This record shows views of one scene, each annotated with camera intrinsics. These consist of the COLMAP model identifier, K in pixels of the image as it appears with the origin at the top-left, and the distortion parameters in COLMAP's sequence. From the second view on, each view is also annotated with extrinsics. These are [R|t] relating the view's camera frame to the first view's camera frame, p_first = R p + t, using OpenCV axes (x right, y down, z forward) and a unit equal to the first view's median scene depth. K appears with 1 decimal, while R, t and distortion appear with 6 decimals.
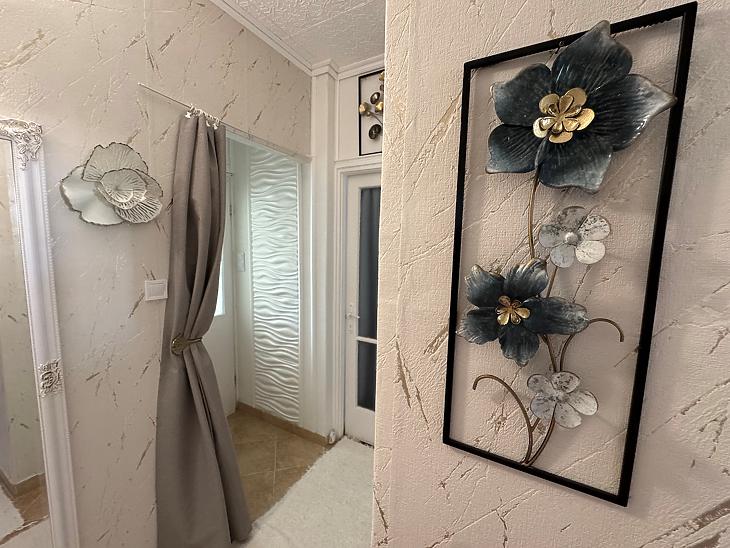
lens RADIAL K [[294.3, 0, 367.3], [0, 294.3, 273.5], [0, 0, 1]] dist [-0.006464, 0.000632]
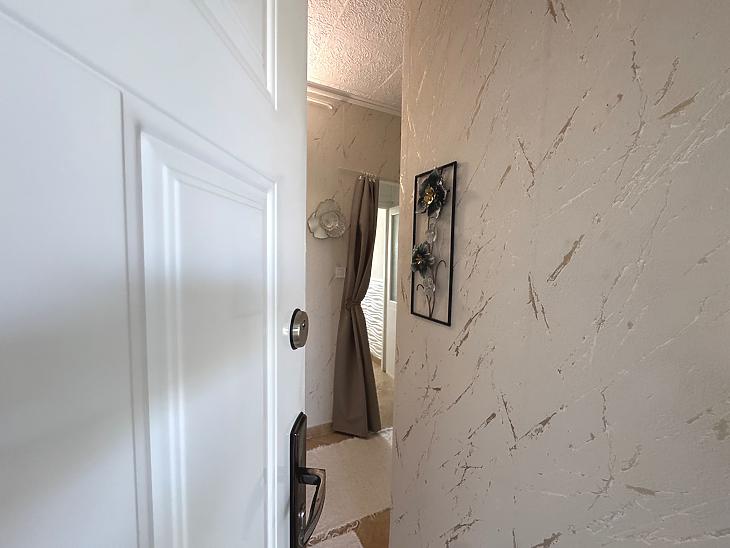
lens RADIAL K [[293.4, 0, 364.1], [0, 293.4, 273.4], [0, 0, 1]] dist [-0.000033, -0.000001]
pose [[0.829808, 0.032119, -0.557124, 0.303394], [-0.056866, 0.998012, -0.027161, 0.069295], [0.555144, 0.054220, 0.829985, -0.319115]]
